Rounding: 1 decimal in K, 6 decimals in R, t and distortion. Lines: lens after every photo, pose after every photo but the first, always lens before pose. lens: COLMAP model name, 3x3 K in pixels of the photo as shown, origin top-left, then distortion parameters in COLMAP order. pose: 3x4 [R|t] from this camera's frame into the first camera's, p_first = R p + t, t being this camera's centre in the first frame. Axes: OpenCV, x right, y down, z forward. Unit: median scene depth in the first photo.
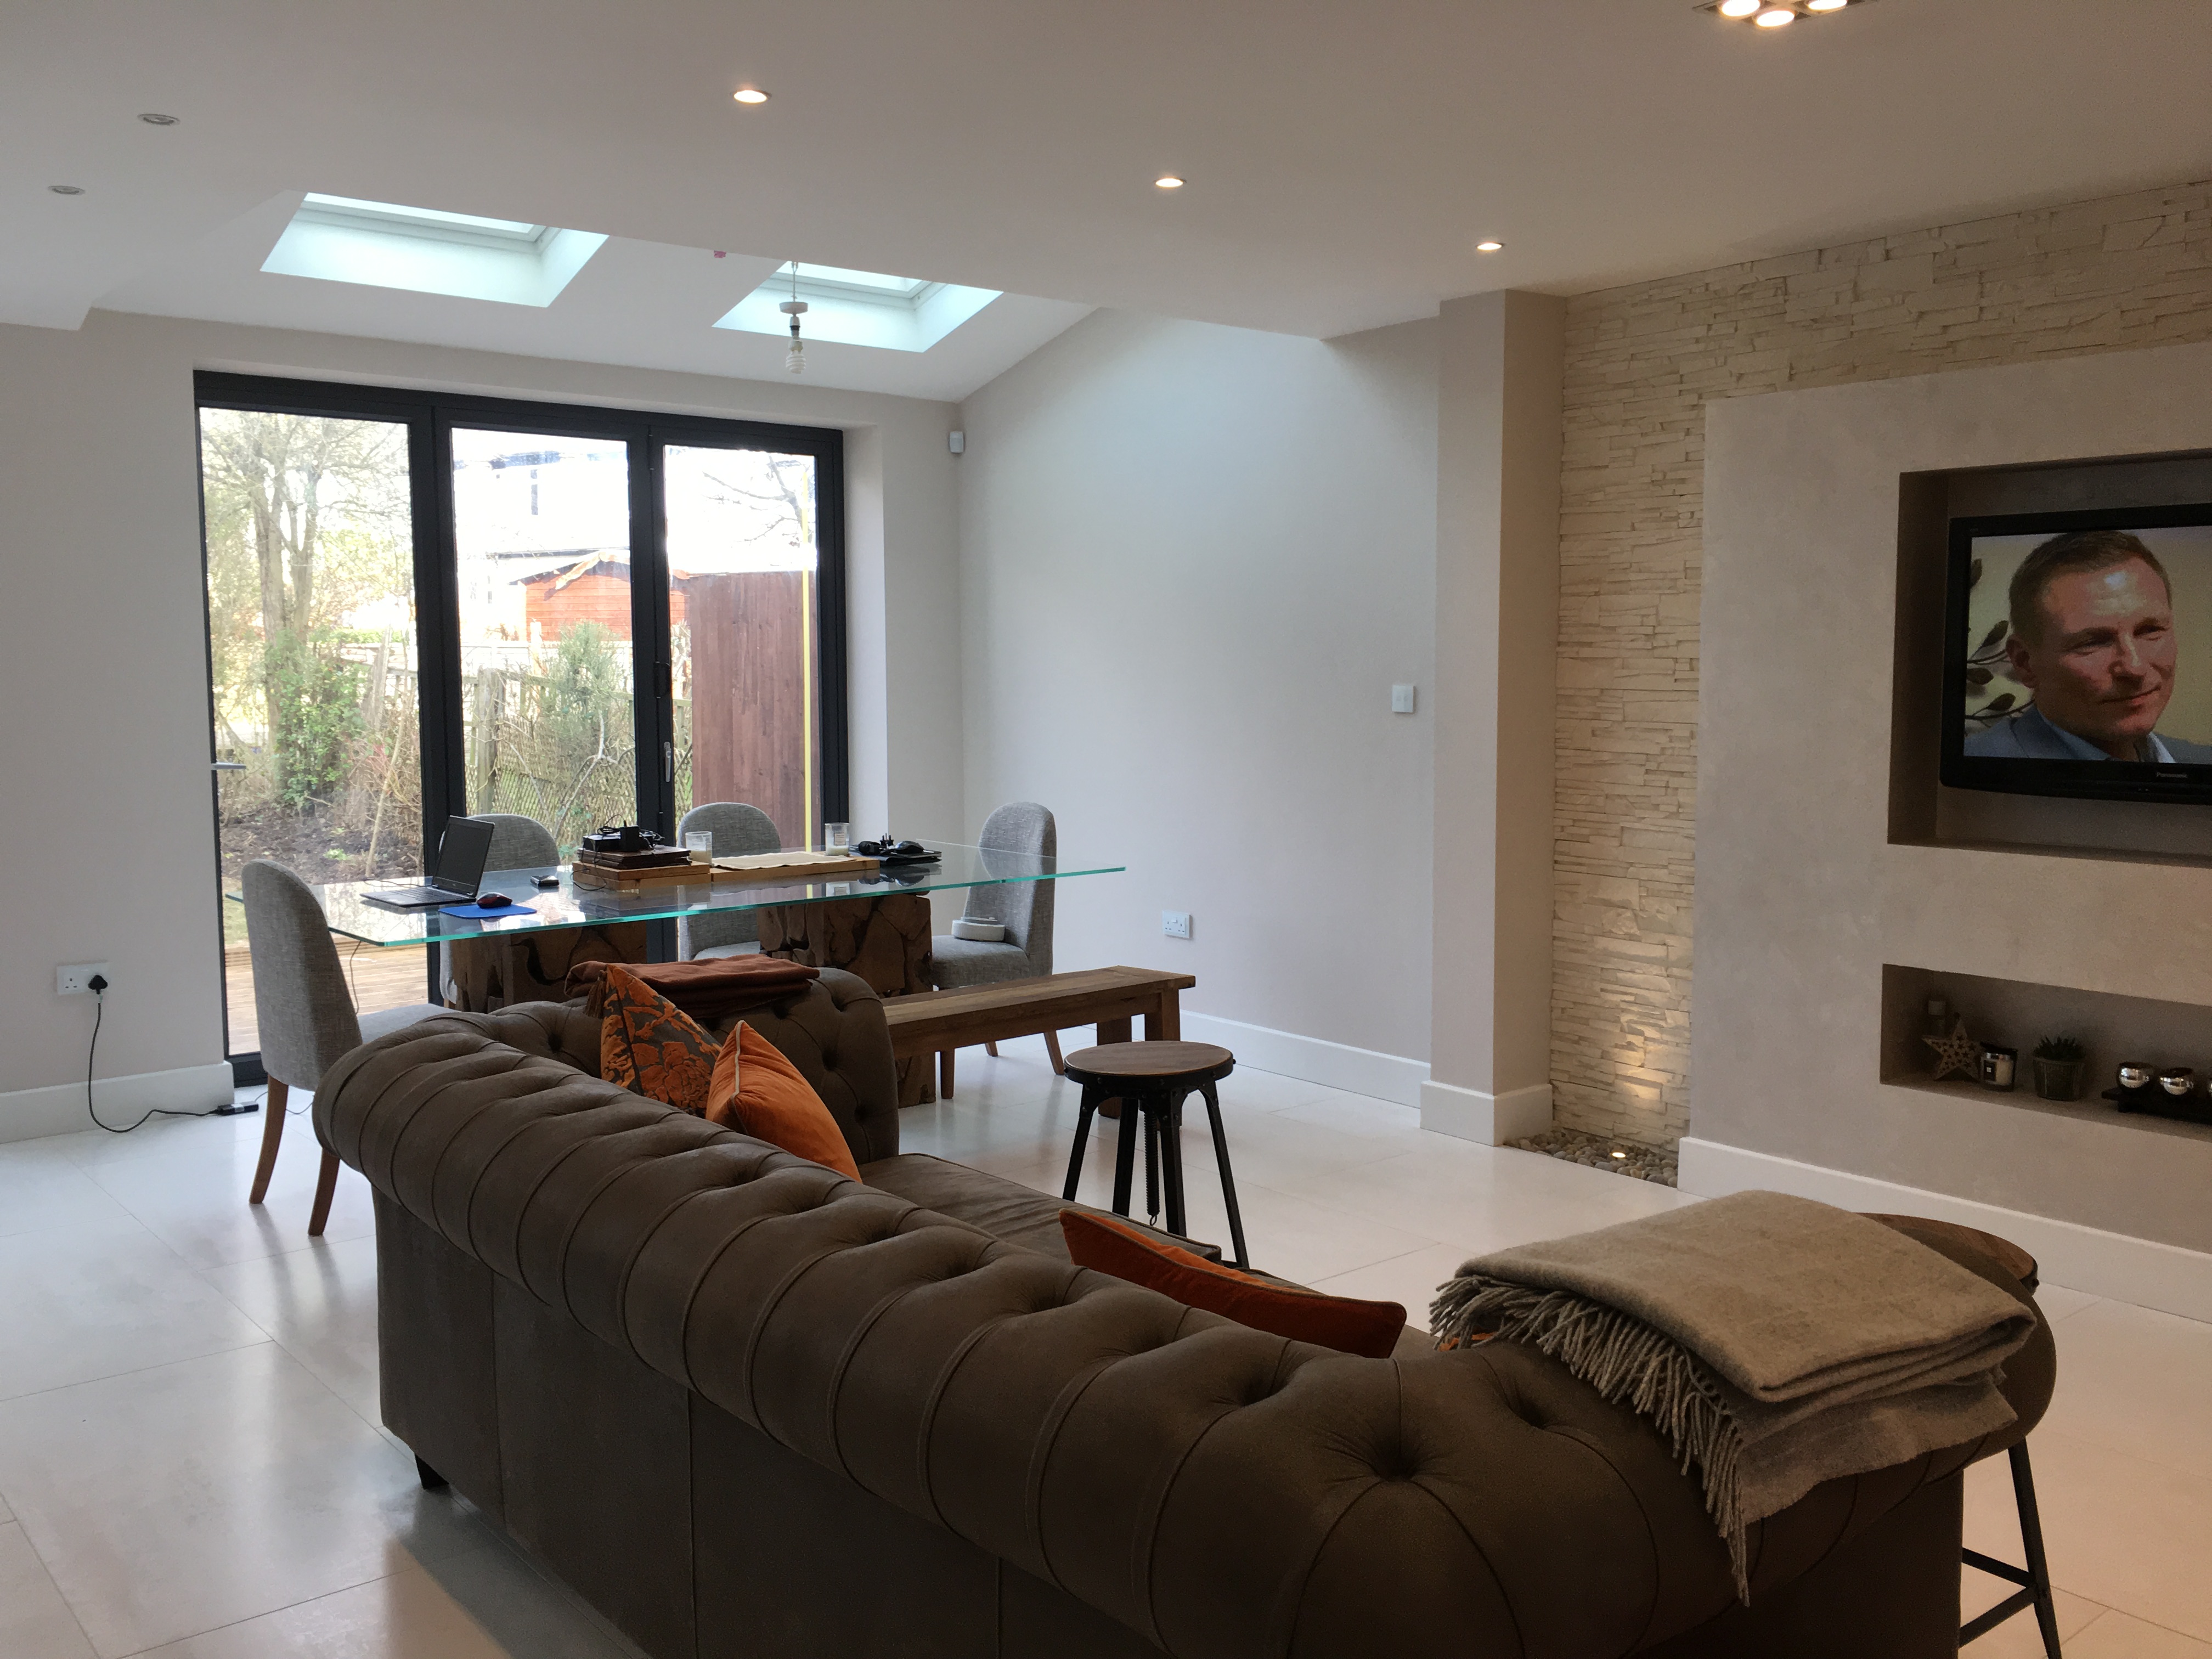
lens RADIAL K [[1878.7, 0, 1104.8], [0, 1878.7, 815.9], [0, 0, 1]] dist [0.071267, -0.088616]
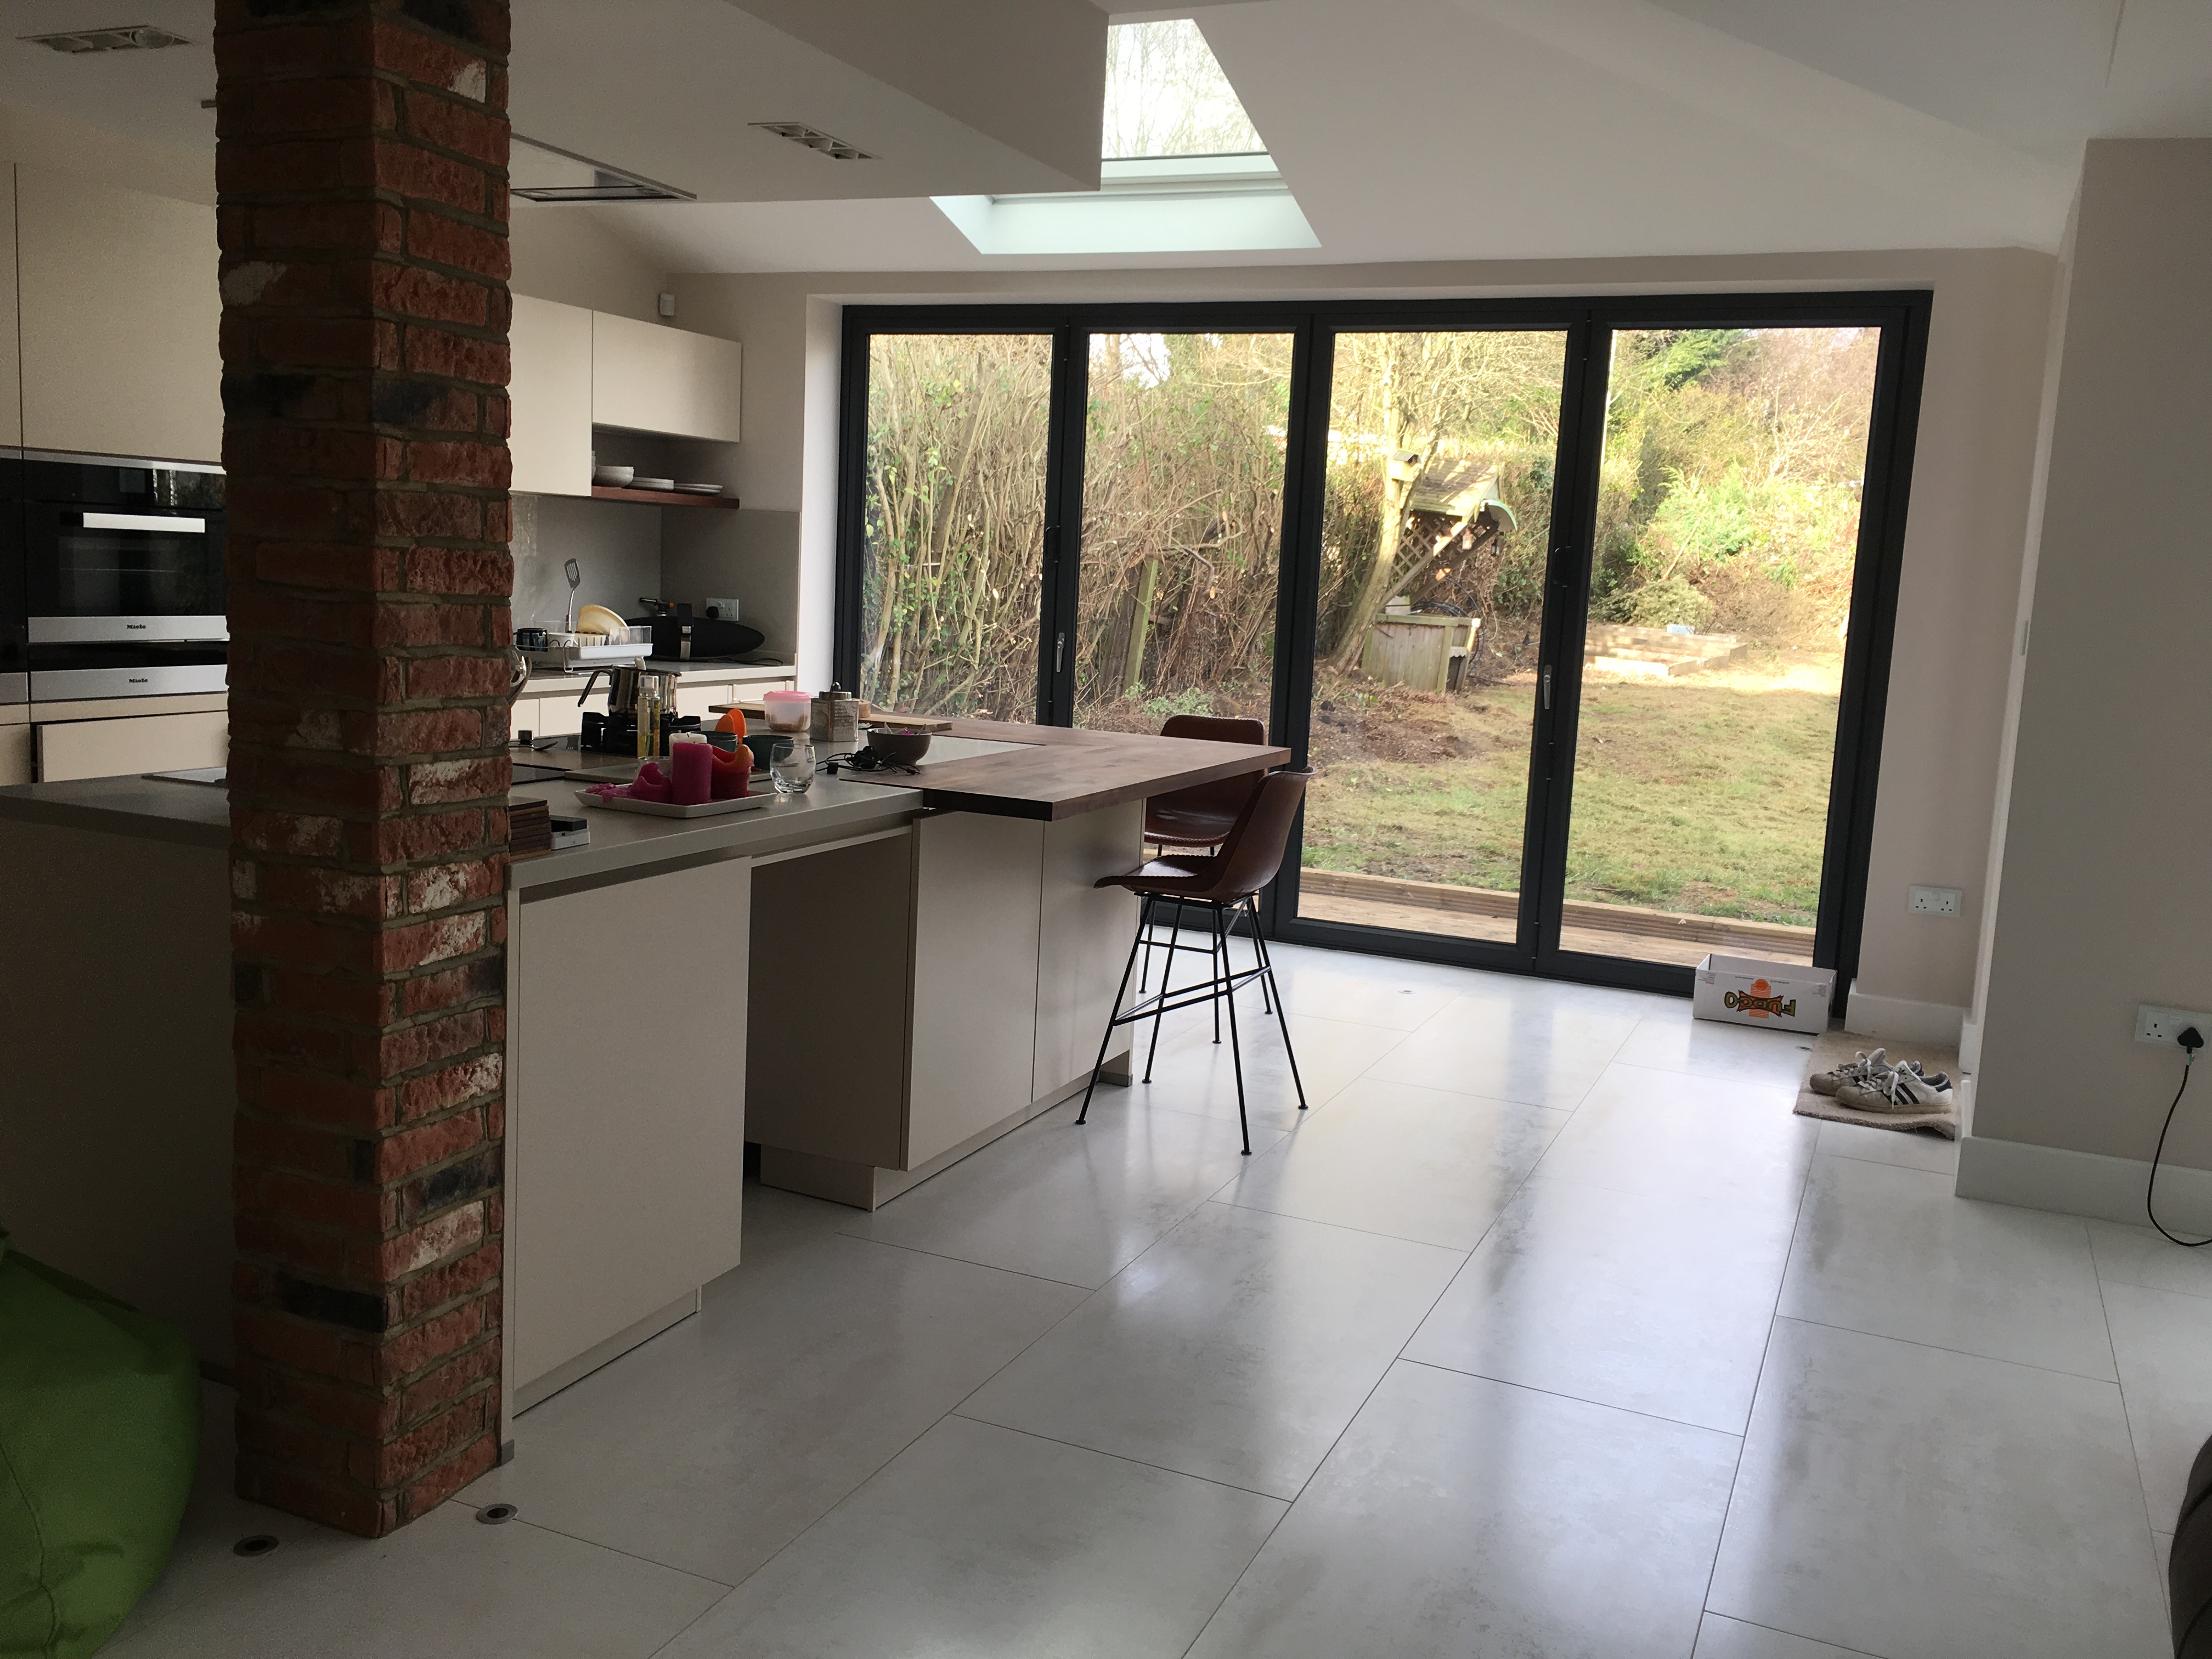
lens RADIAL K [[1878.7, 0, 1100.3], [0, 1878.7, 813.8], [0, 0, 1]] dist [0.071267, -0.088616]
pose [[0.437515, 0.144331, -0.887553, -0.067914], [-0.127805, 0.986995, 0.097501, -0.015155], [0.890082, 0.070776, 0.450271, 0.271316]]
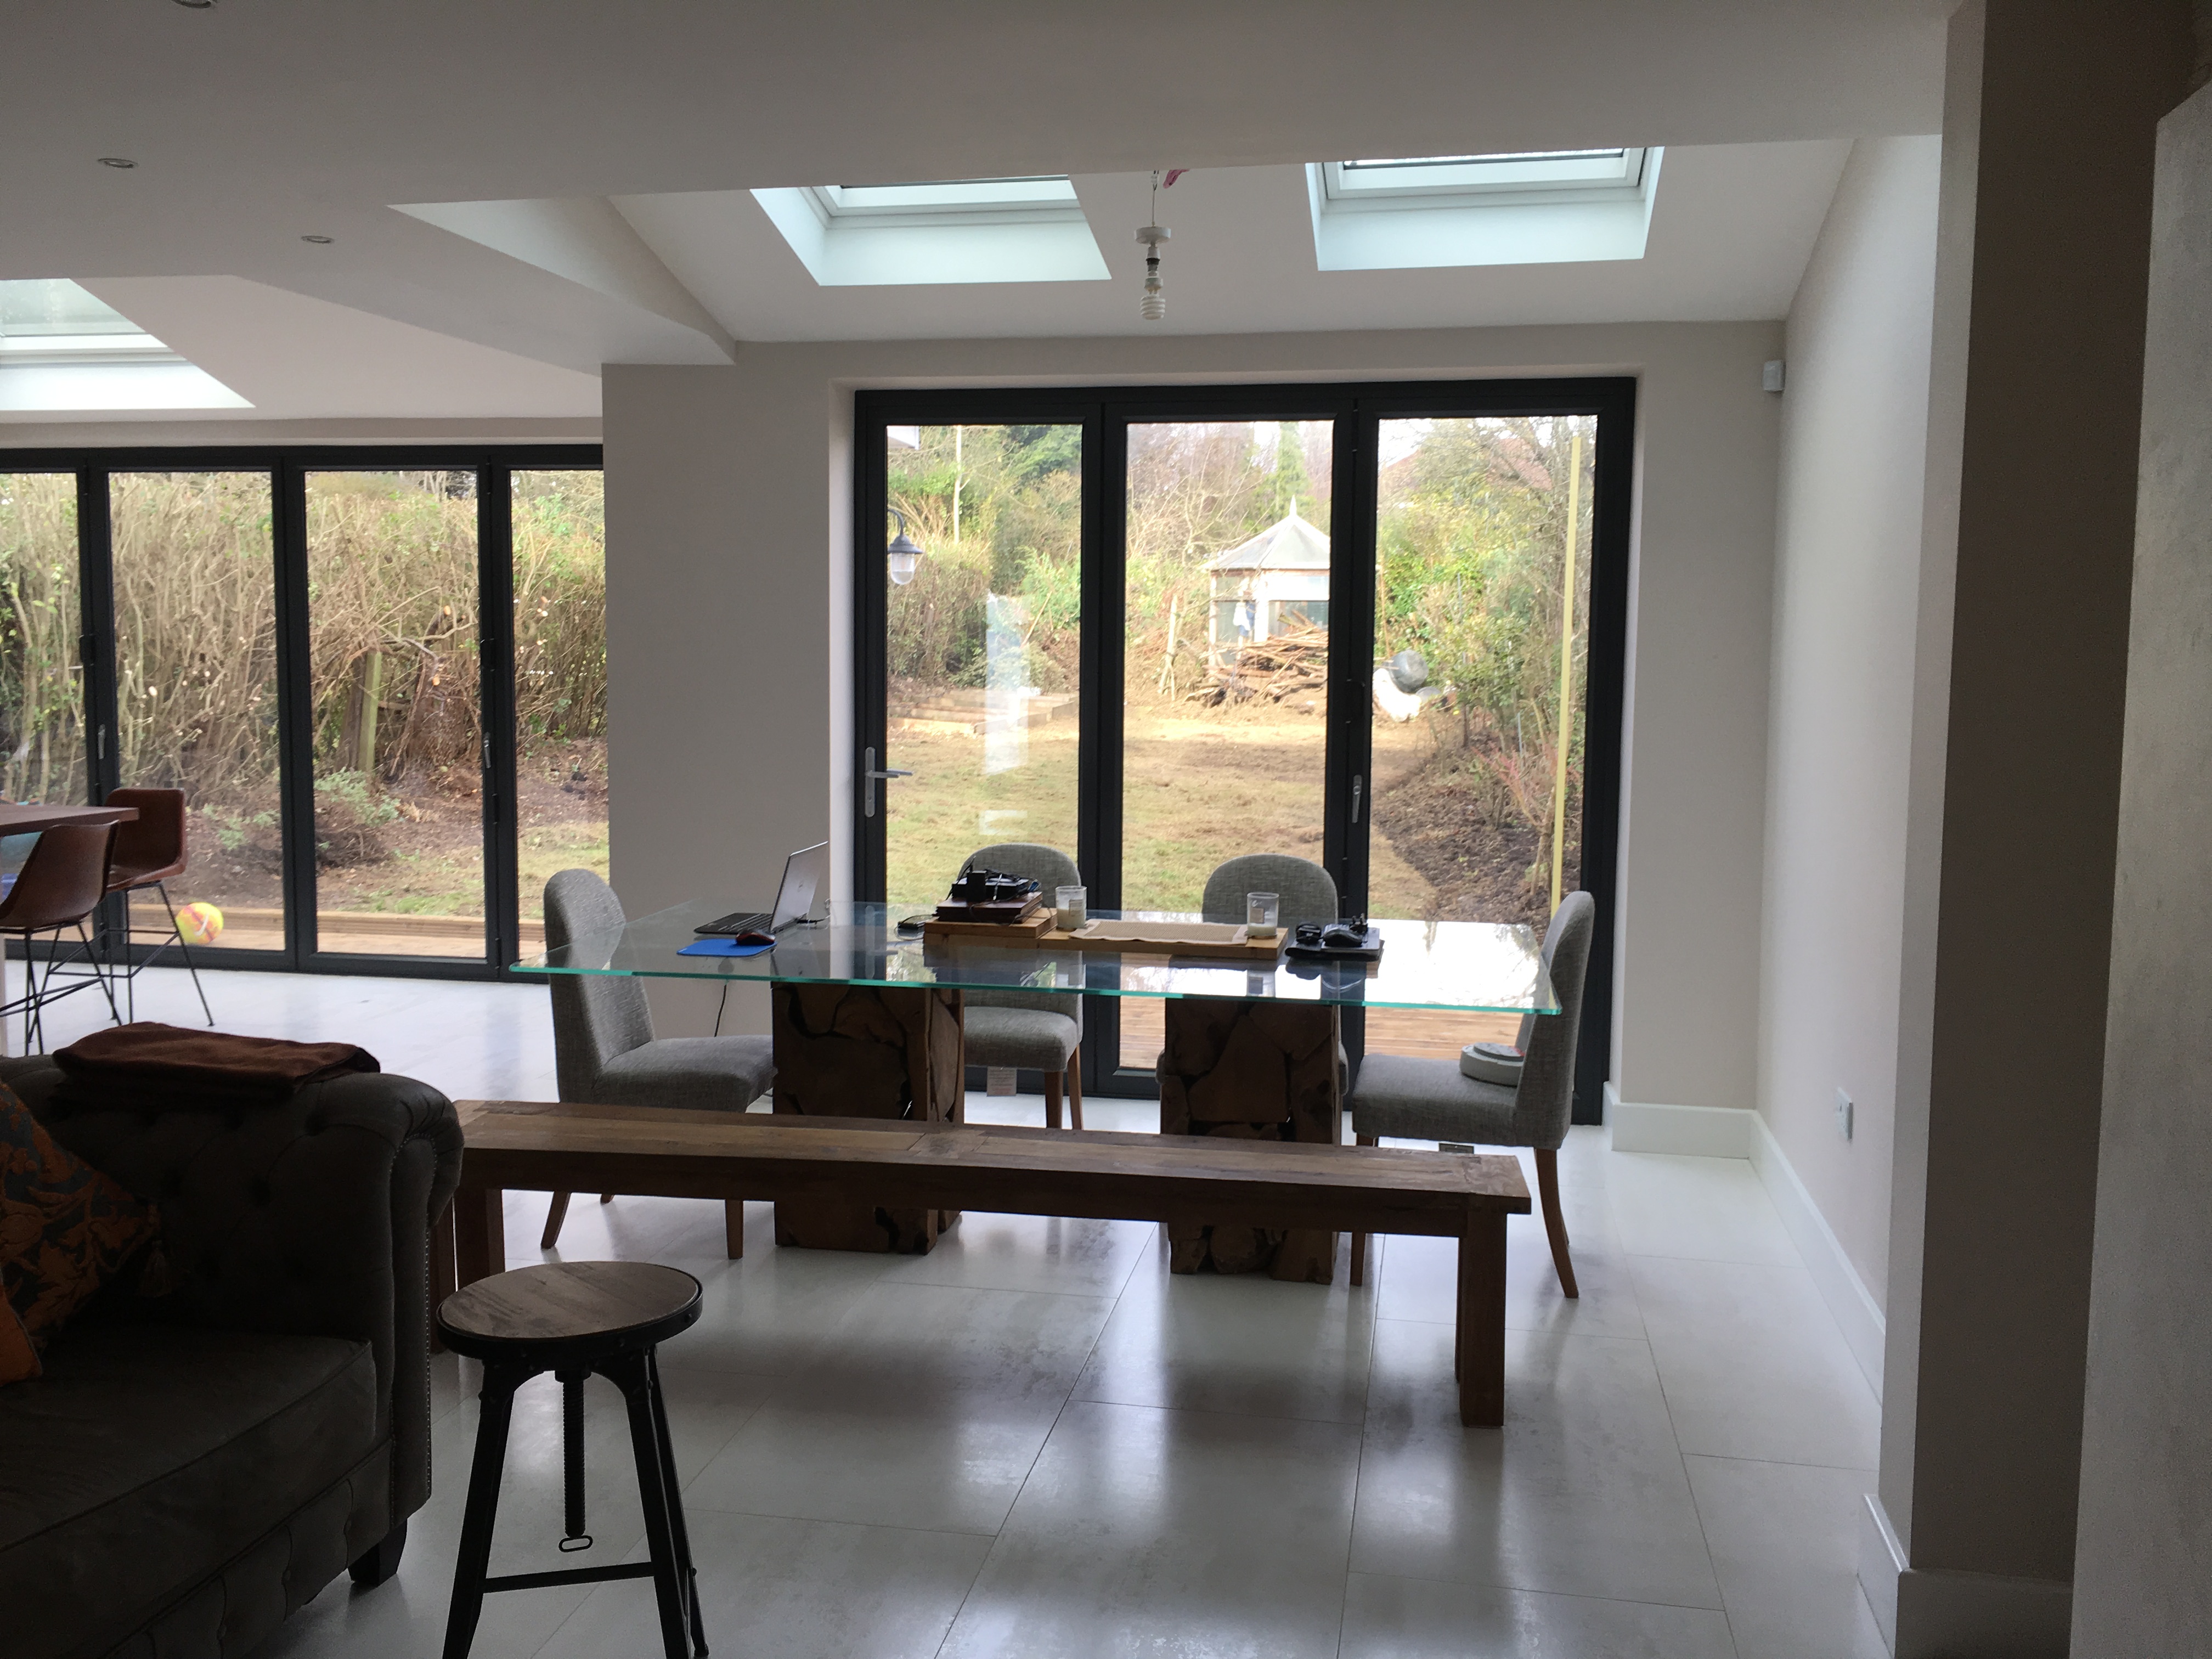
lens RADIAL K [[1878.7, 0, 1099.6], [0, 1878.7, 814.1], [0, 0, 1]] dist [0.071267, -0.088616]
pose [[0.634830, 0.077033, -0.768802, 0.403916], [-0.077479, 0.996349, 0.035855, -0.051125], [0.768757, 0.036804, 0.638481, 0.448651]]
